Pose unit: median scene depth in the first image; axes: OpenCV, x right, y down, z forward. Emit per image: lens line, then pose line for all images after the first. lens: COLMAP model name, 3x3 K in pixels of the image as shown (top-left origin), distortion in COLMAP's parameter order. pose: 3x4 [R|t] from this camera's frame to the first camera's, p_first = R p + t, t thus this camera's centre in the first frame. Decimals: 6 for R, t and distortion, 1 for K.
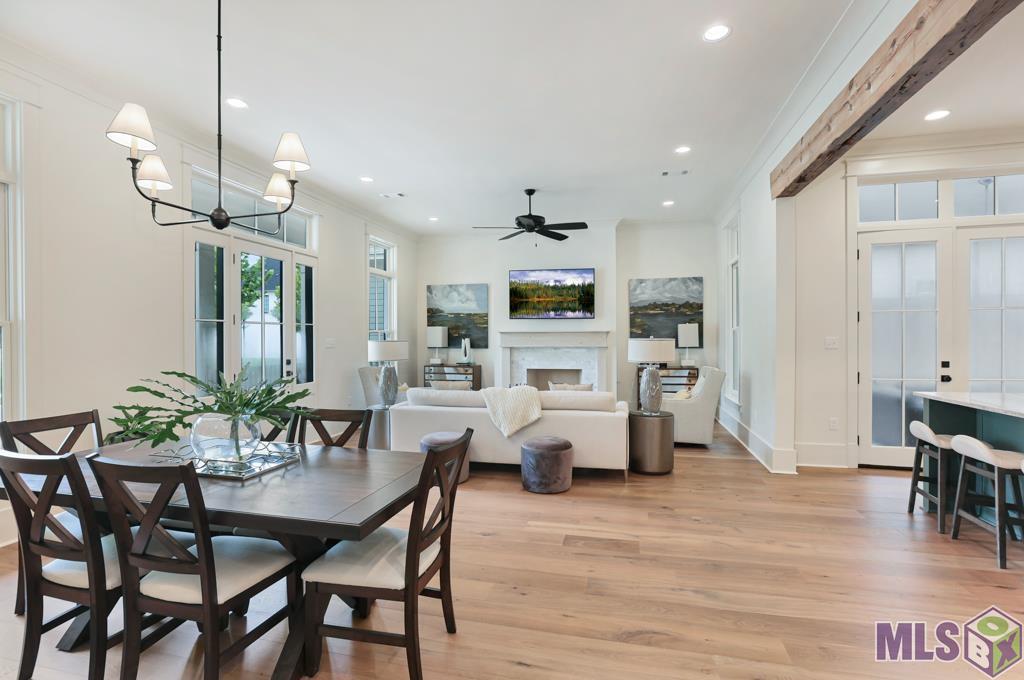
lens RADIAL K [[484.7, 0, 516.8], [0, 484.7, 343.1], [0, 0, 1]] dist [-0.013211, 0.007927]
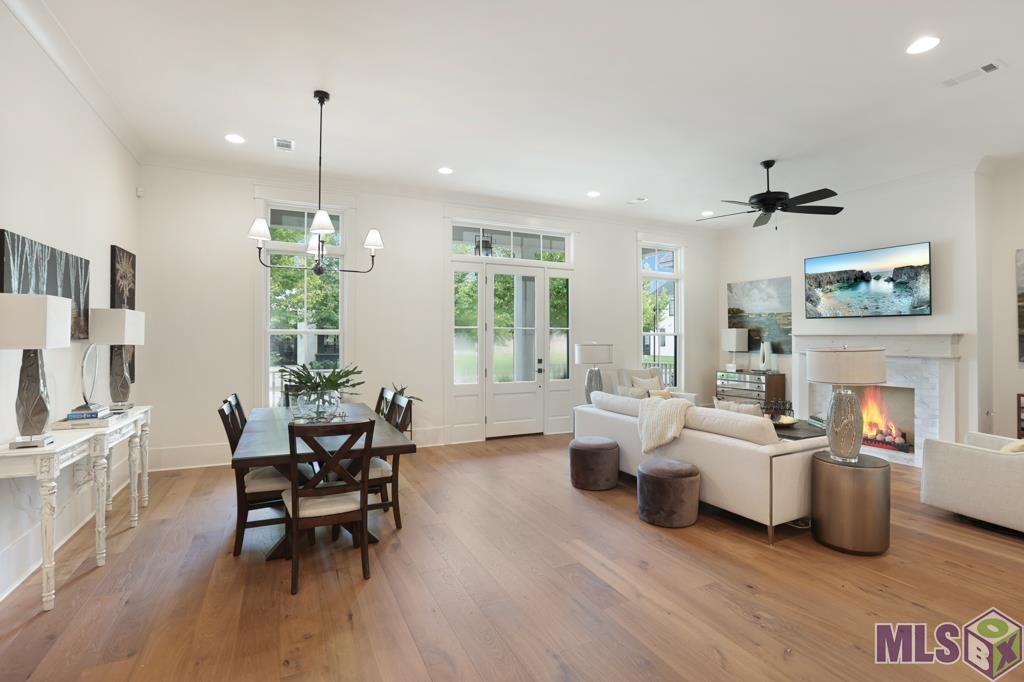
lens RADIAL K [[484.7, 0, 526.1], [0, 484.7, 333.6], [0, 0, 1]] dist [-0.013211, 0.007927]
pose [[0.657544, -0.001091, -0.753415, 0.283665], [-0.013231, 0.999828, -0.012995, -0.008350], [0.753300, 0.018513, 0.657416, 0.126259]]
